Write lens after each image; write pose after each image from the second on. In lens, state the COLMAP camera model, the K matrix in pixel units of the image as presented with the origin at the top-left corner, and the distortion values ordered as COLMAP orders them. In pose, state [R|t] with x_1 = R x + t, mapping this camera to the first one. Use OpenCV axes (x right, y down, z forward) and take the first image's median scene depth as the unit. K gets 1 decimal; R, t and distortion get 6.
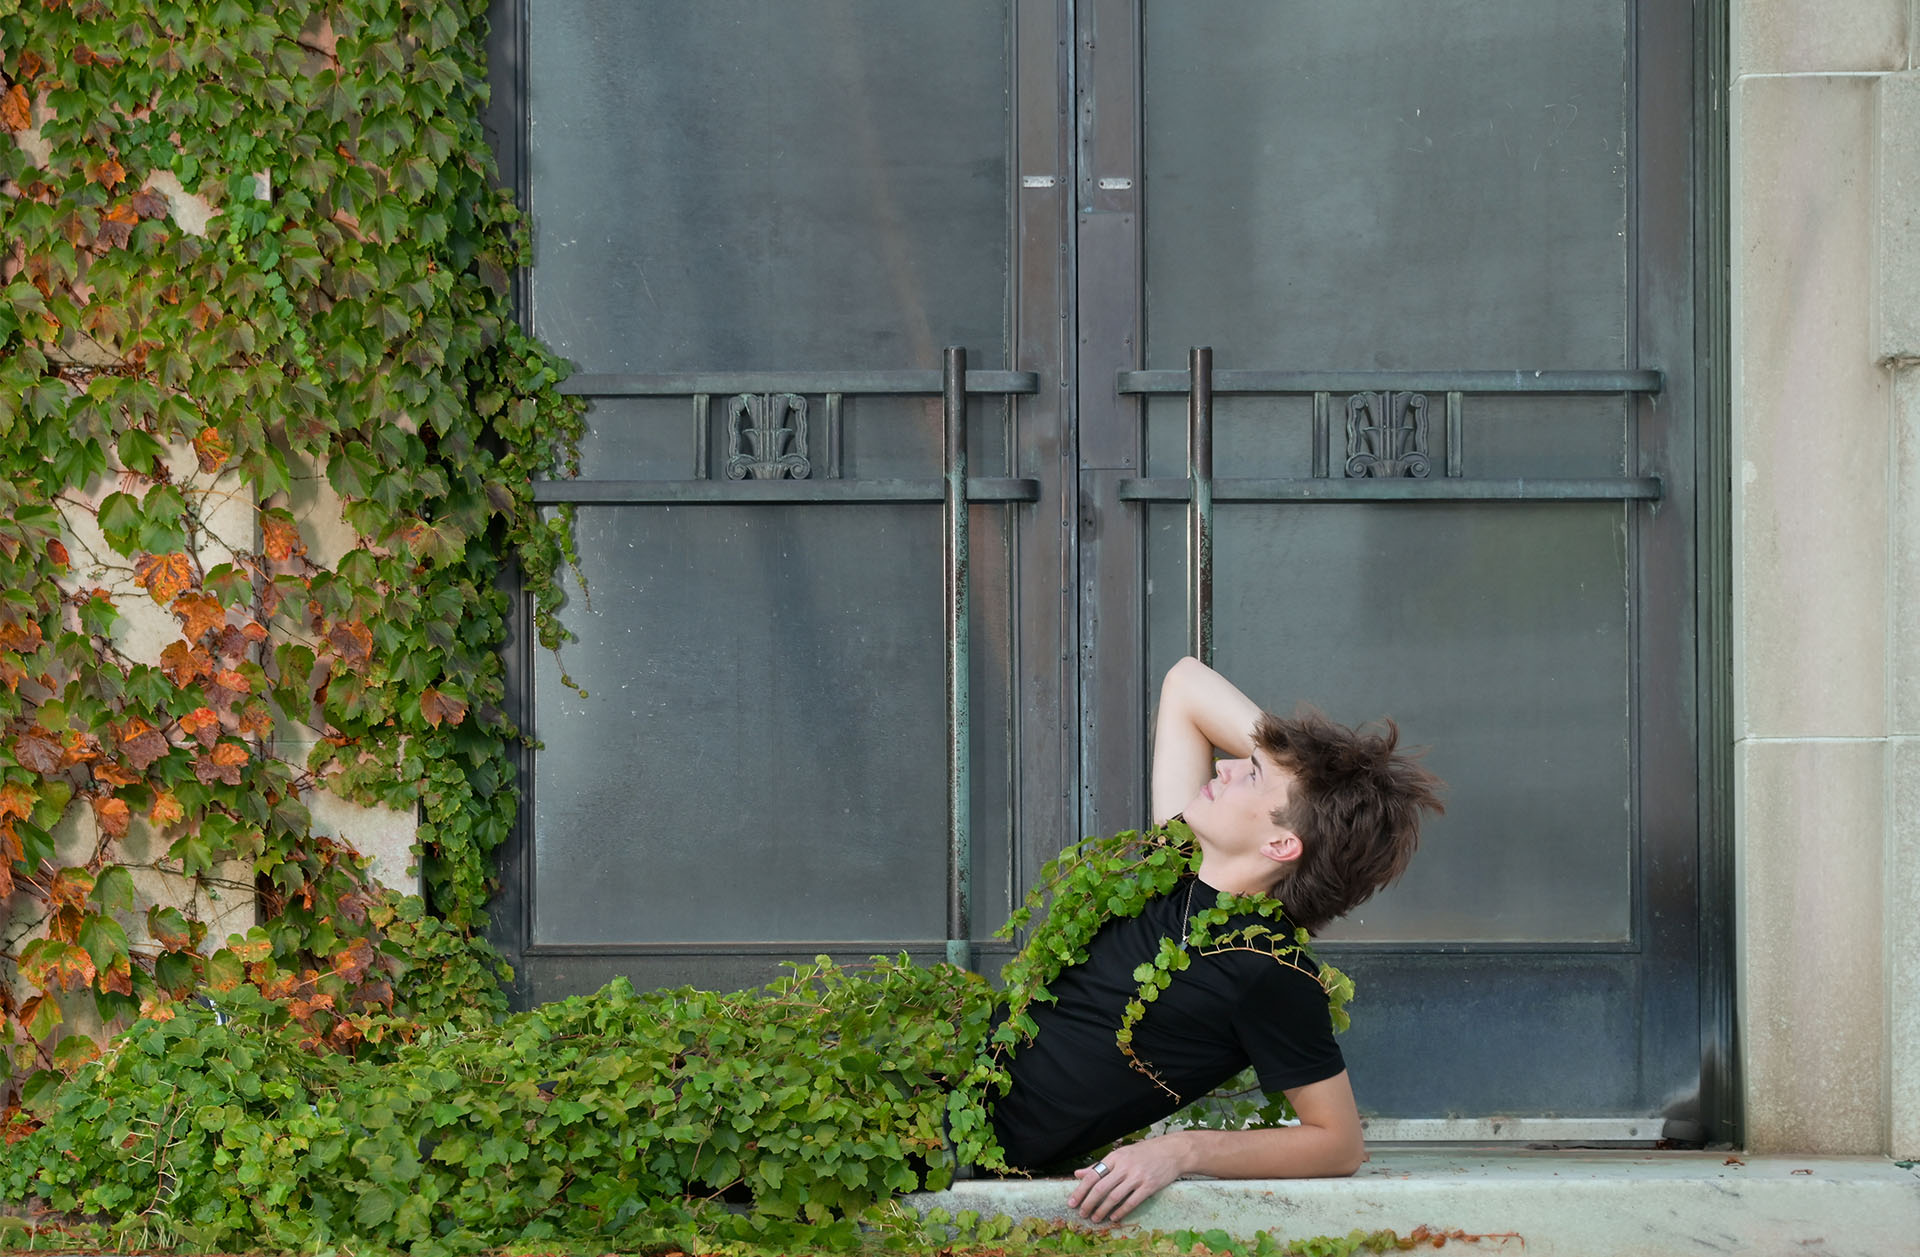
lens RADIAL K [[11112.1, 0, 960.0], [0, 11112.1, 628.5], [0, 0, 1]] dist [0.082780, 4.796400]
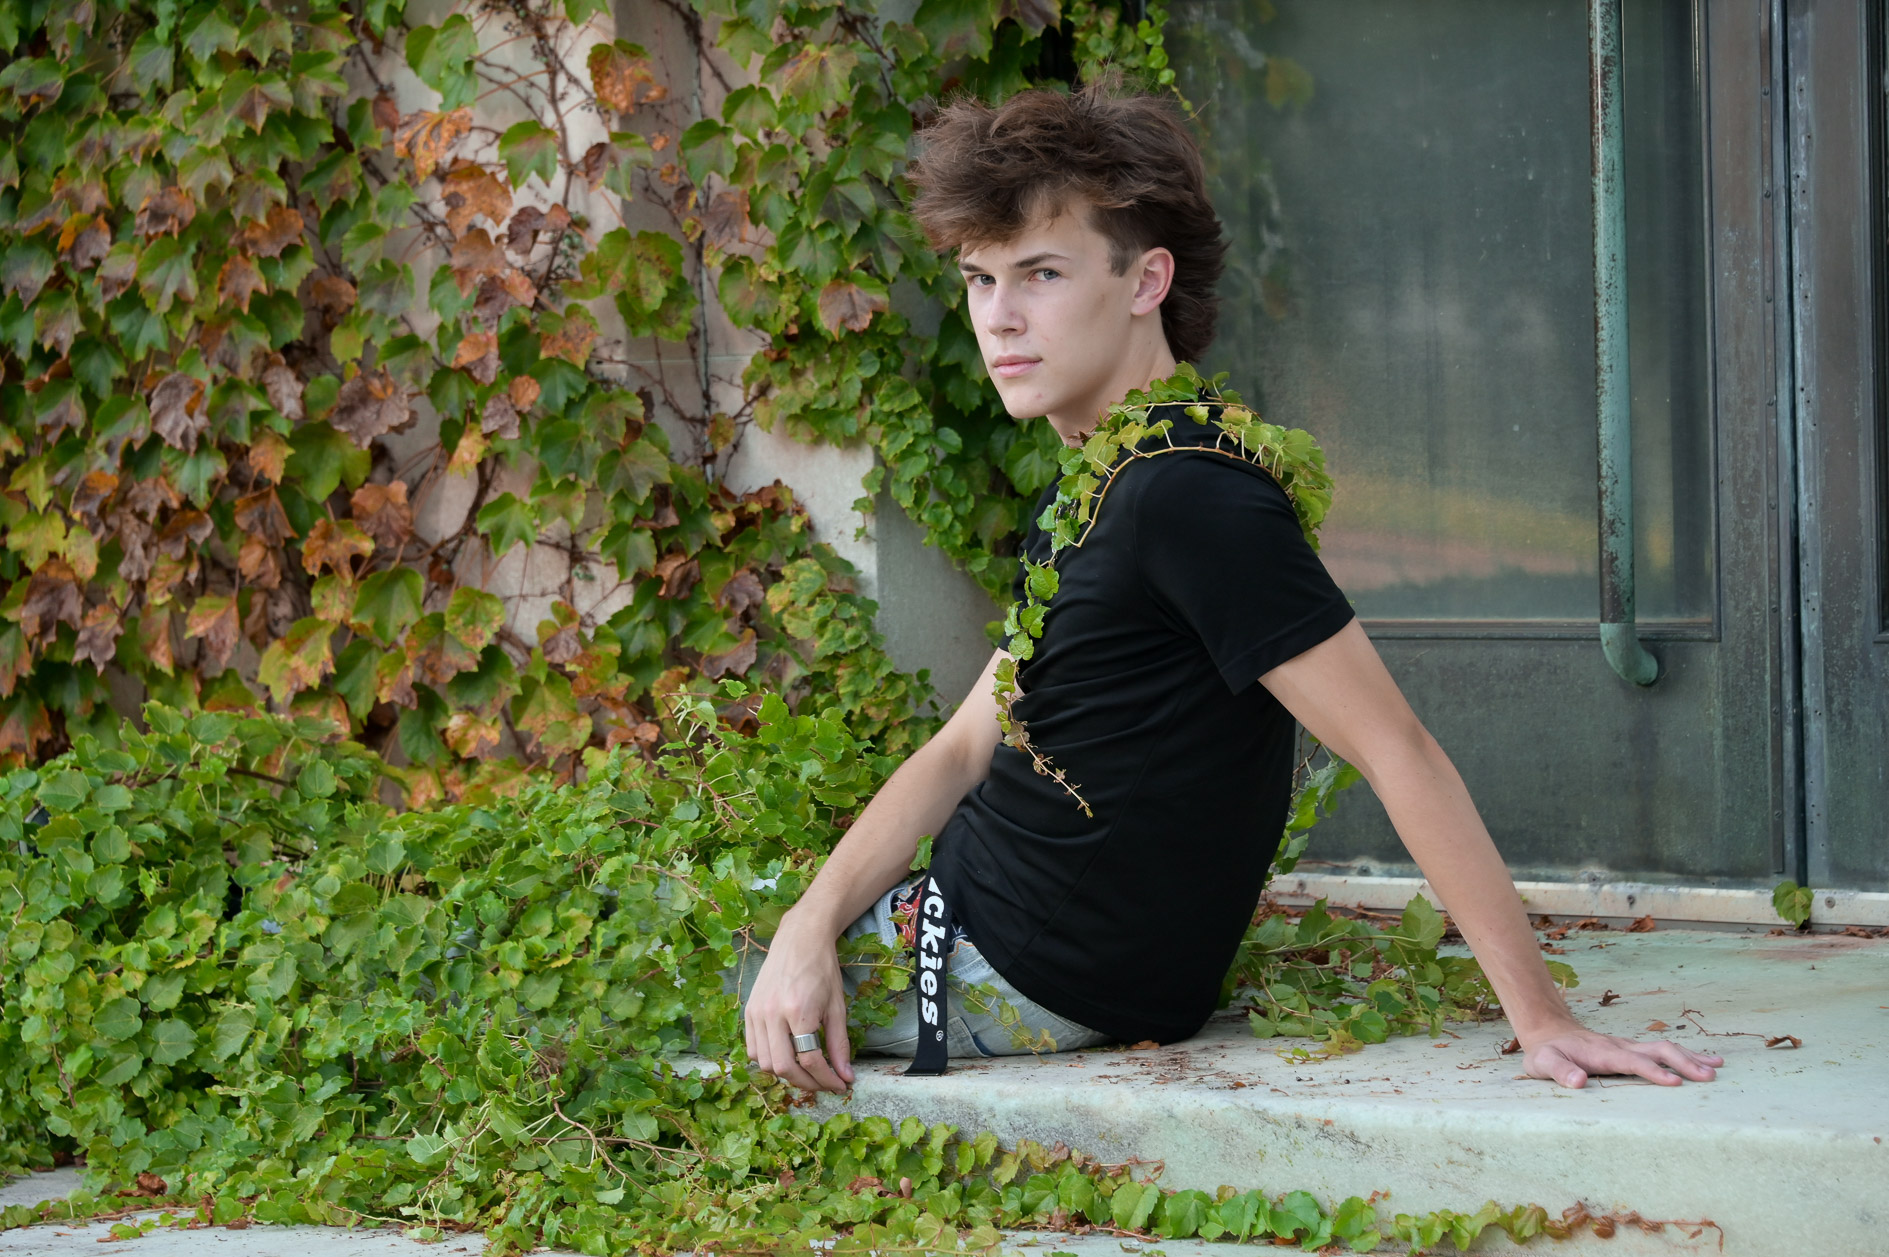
lens RADIAL K [[7089.9, 0, 944.5], [0, 7089.9, 628.5], [0, 0, 1]] dist [0.226179, 1.506344]
pose [[0.772346, 0.007685, -0.635156, 0.241550], [0.053471, 0.995591, 0.077066, -0.006959], [0.632948, -0.093483, 0.768530, 0.641584]]
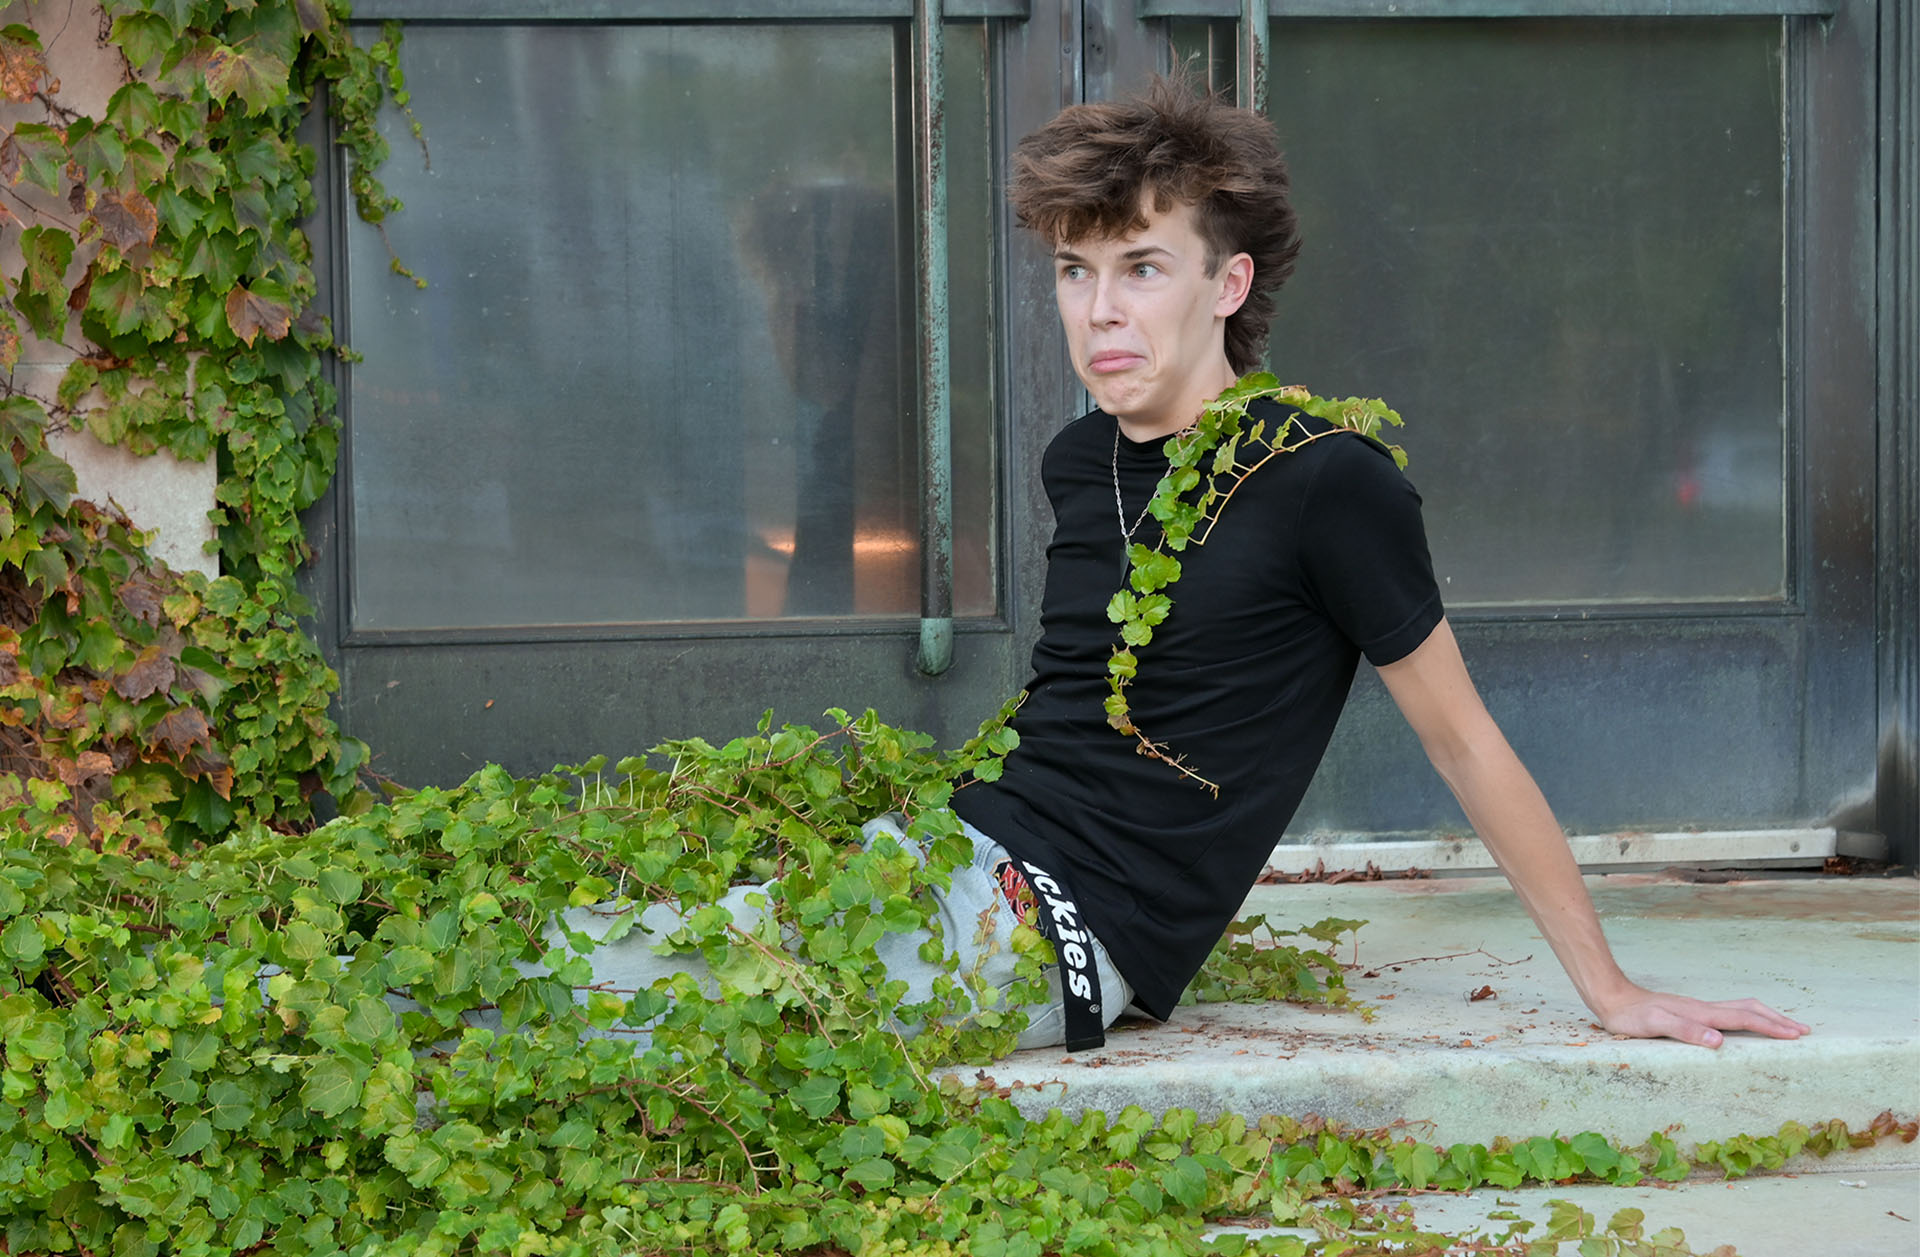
lens RADIAL K [[5238.6, 0, 866.2], [0, 5238.6, 700.6], [0, 0, 1]] dist [0.021609, -0.066378]
pose [[0.985189, -0.021271, 0.170150, -0.064124], [0.002761, 0.994116, 0.108290, -0.004228], [-0.171452, -0.106216, 0.979450, 0.657066]]
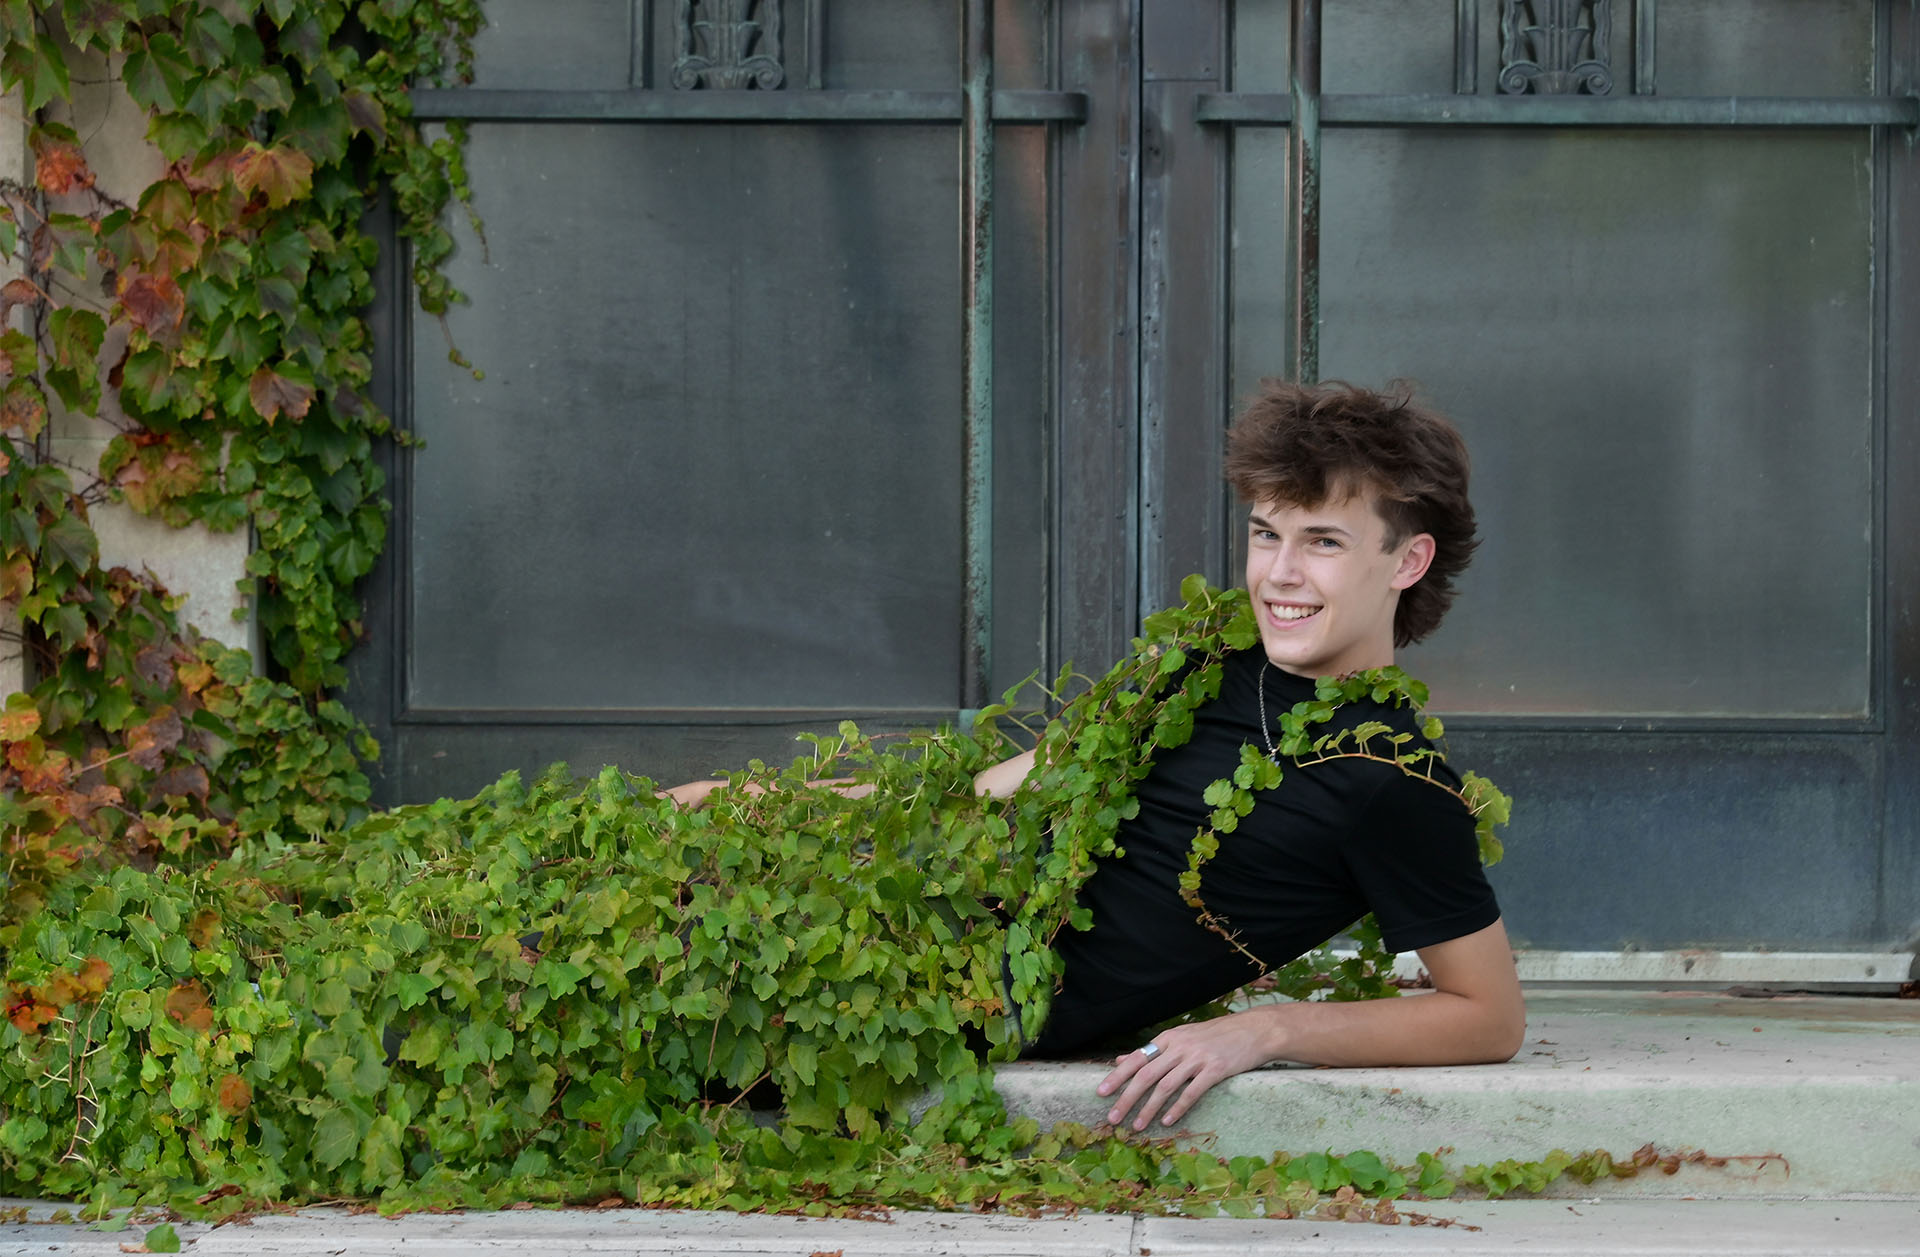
lens RADIAL K [[9425.1, 0, 964.0], [0, 9425.1, 856.9], [0, 0, 1]] dist [-0.040076, 8.114615]
pose [[0.999931, 0.009443, -0.006961, 0.003651], [-0.008942, 0.997591, 0.068790, -0.005719], [0.007594, -0.068723, 0.997607, 0.364298]]
